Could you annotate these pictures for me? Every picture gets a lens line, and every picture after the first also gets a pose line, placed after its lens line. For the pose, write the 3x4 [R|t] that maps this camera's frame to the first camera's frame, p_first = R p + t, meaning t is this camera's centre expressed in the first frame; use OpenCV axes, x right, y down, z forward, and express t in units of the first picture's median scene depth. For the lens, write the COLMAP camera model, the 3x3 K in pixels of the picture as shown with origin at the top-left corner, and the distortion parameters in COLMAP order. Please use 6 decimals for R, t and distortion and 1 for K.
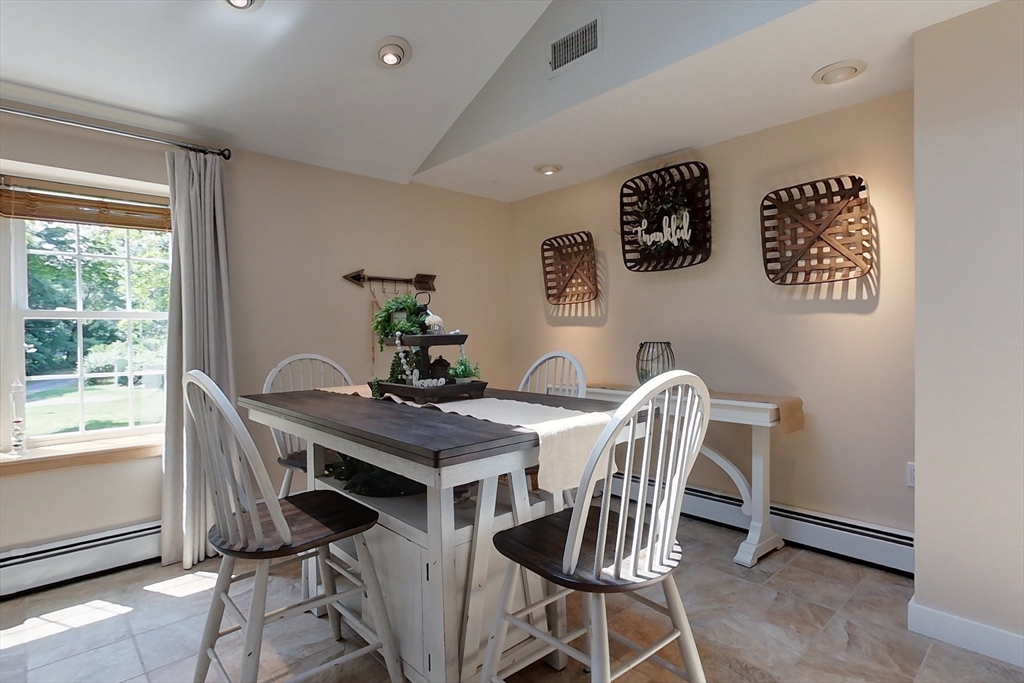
lens RADIAL K [[515.4, 0, 509.9], [0, 515.4, 338.3], [0, 0, 1]] dist [-0.001678, 0.000348]
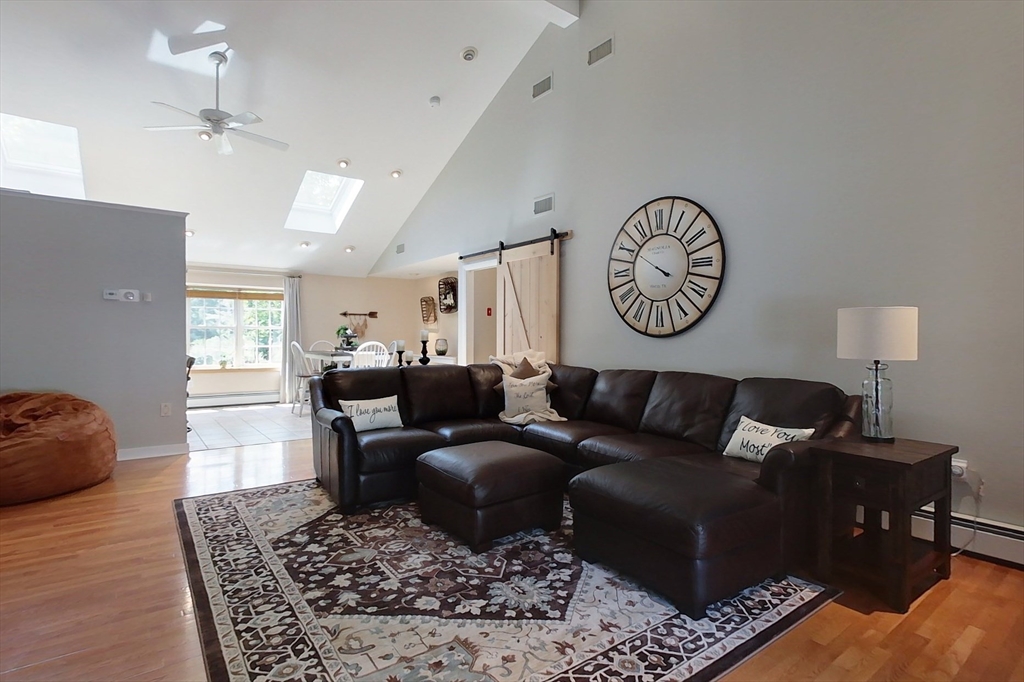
lens RADIAL K [[515.4, 0, 514.0], [0, 515.4, 340.1], [0, 0, 1]] dist [-0.001678, 0.000348]
pose [[0.994663, 0.017641, -0.101663, 0.925274], [-0.017548, 0.999844, 0.001808, 0.001245], [0.101679, -0.000014, 0.994817, -1.722266]]
